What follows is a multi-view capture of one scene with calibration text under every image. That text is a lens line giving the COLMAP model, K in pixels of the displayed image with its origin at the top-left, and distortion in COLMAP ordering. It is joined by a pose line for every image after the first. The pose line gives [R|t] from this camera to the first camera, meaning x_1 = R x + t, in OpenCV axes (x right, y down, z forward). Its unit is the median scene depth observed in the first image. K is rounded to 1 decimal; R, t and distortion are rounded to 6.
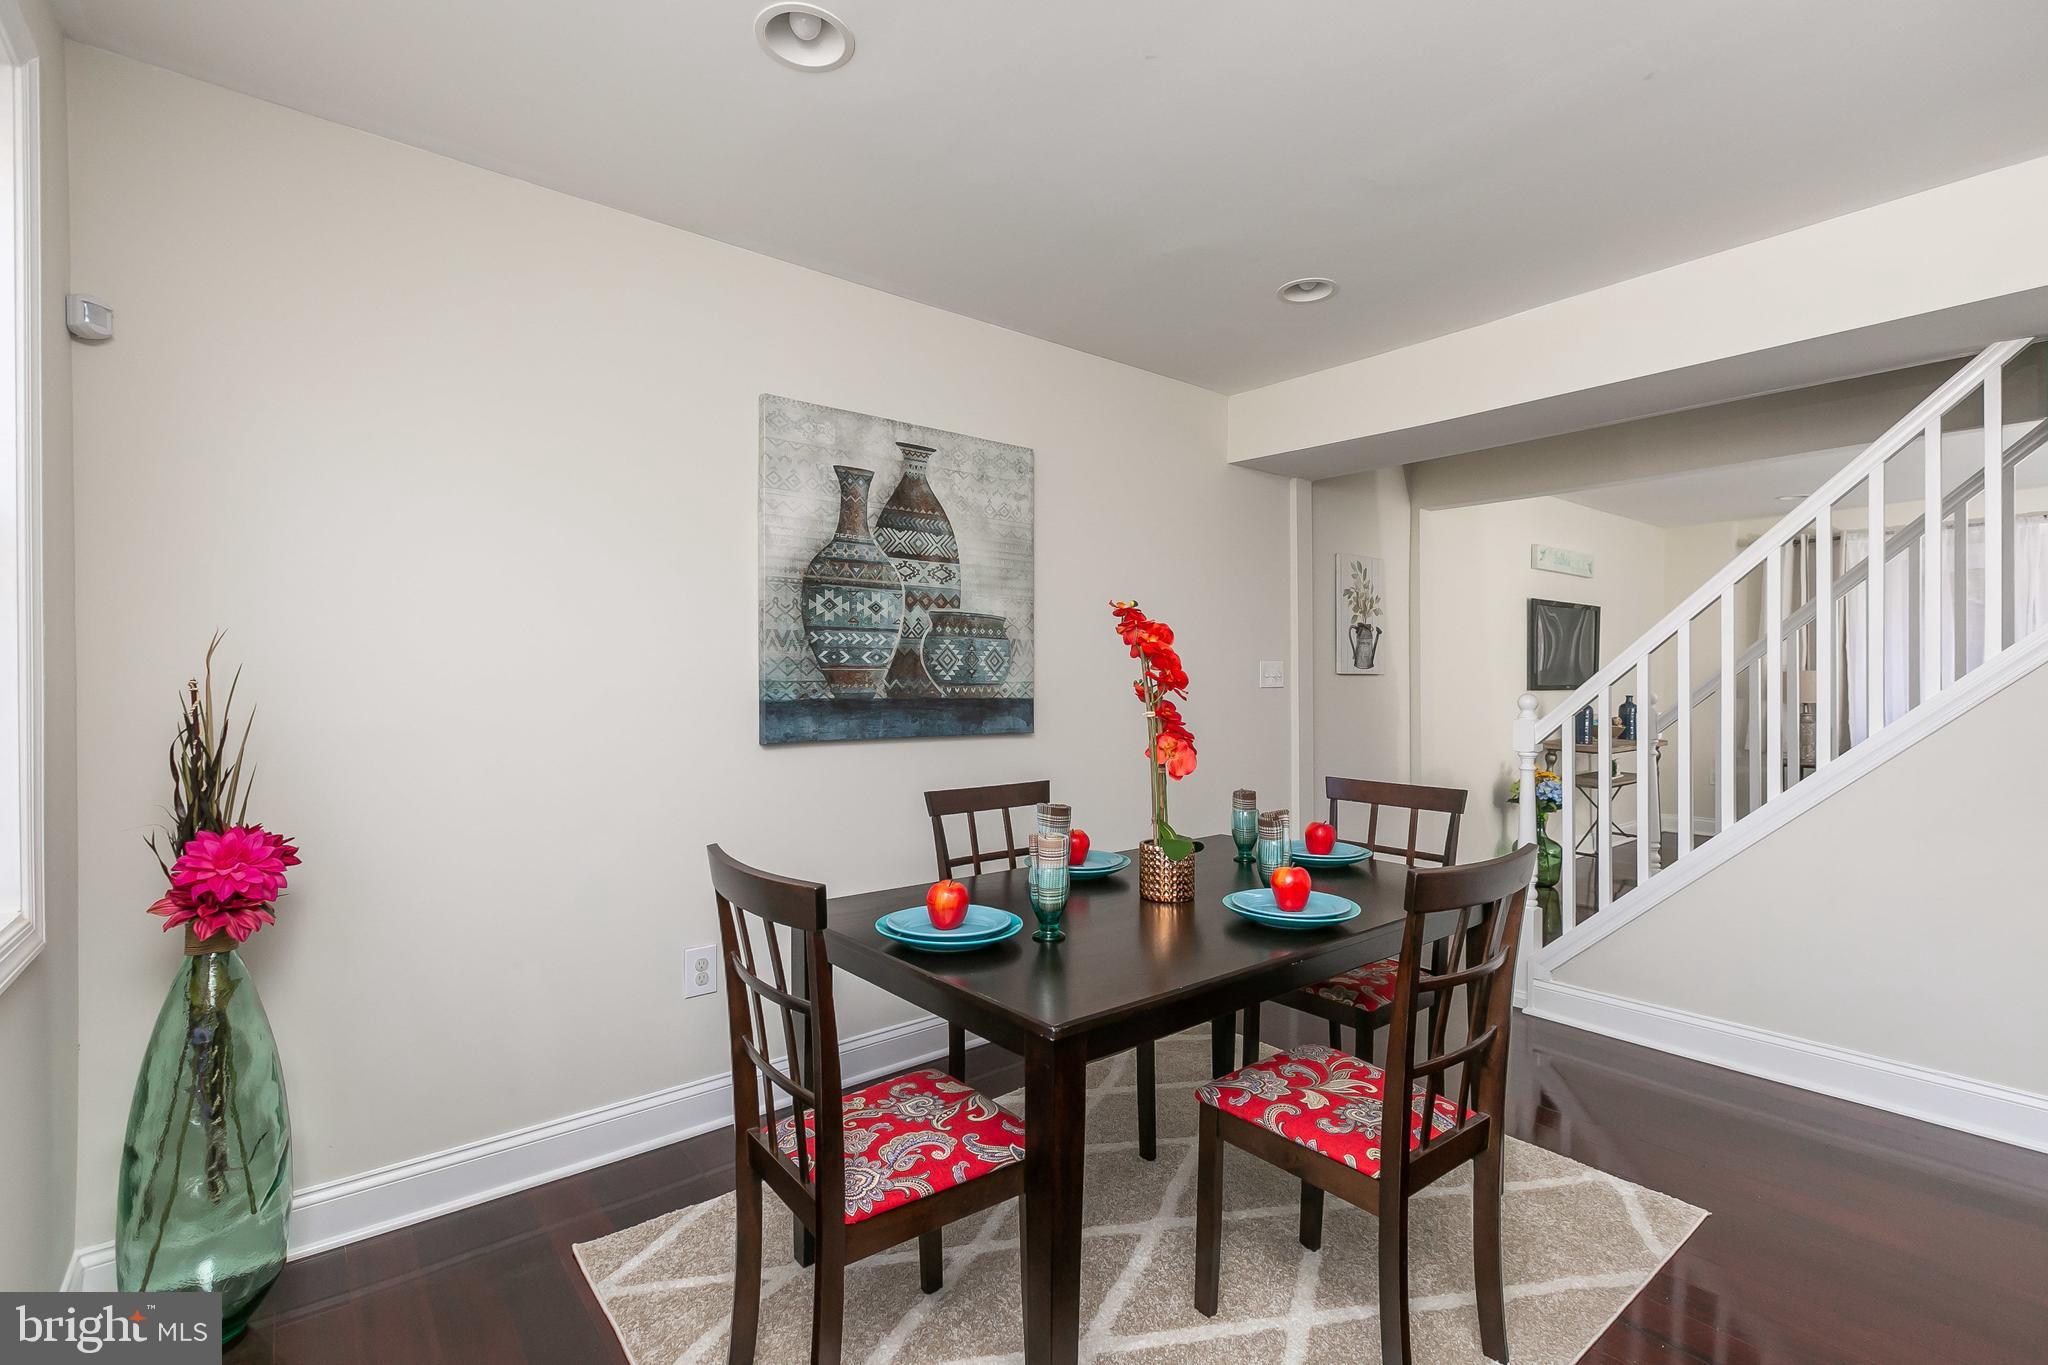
lens RADIAL K [[941.4, 0, 1039.7], [0, 941.4, 688.1], [0, 0, 1]] dist [-0.002883, -0.000052]
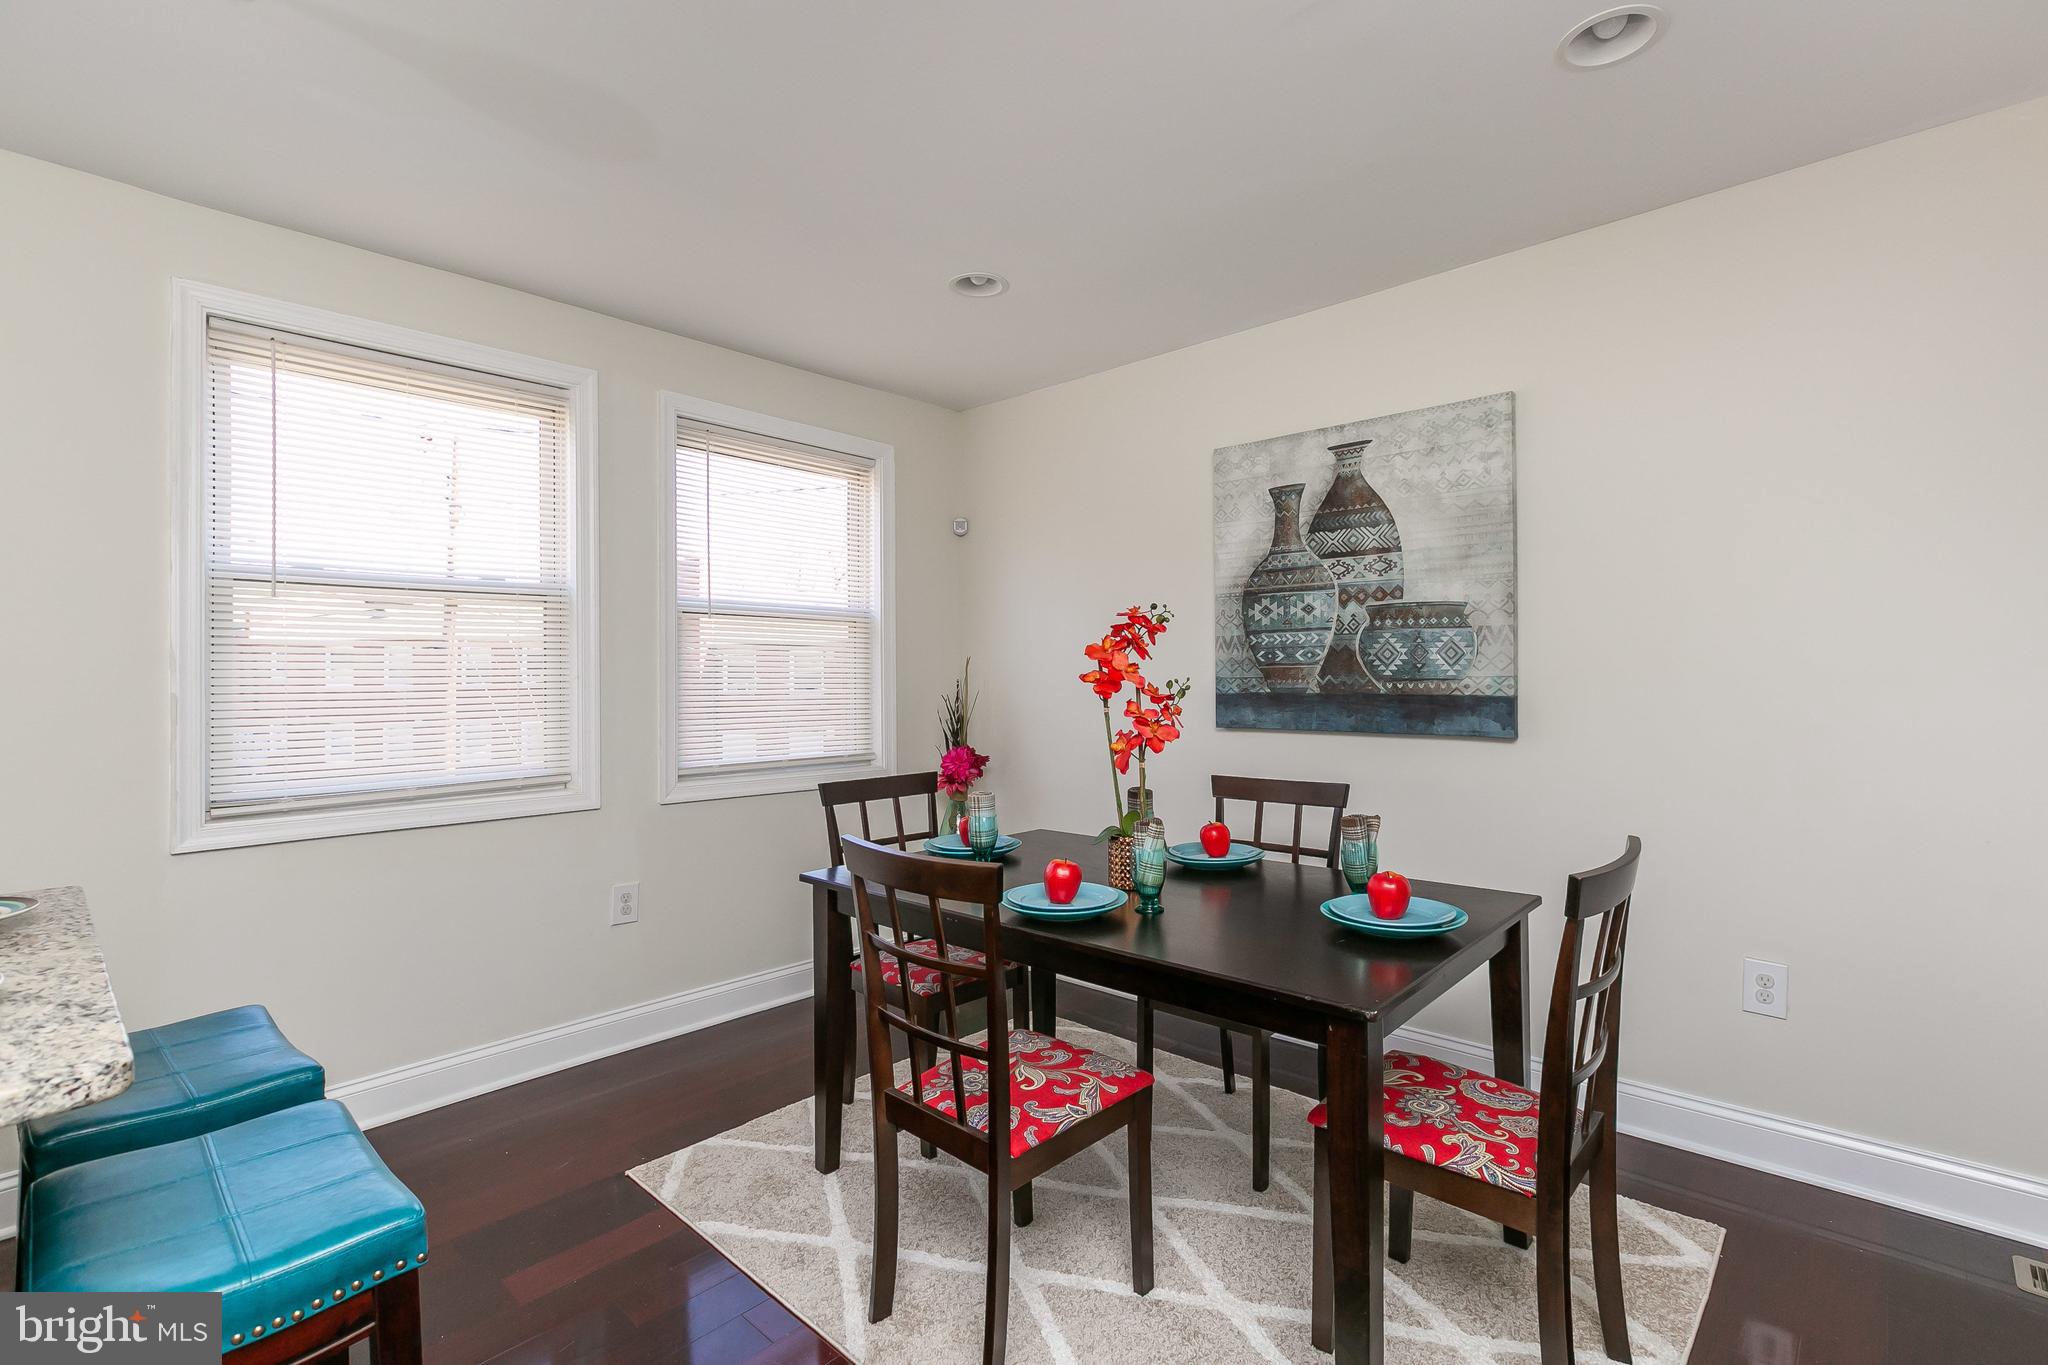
lens RADIAL K [[941.4, 0, 1040.2], [0, 941.4, 676.8], [0, 0, 1]] dist [-0.002883, -0.000052]
pose [[0.135346, 0.001196, -0.990798, 0.838998], [0.005589, 0.999982, 0.001970, -0.011235], [0.990783, -0.005804, 0.135337, 0.541764]]
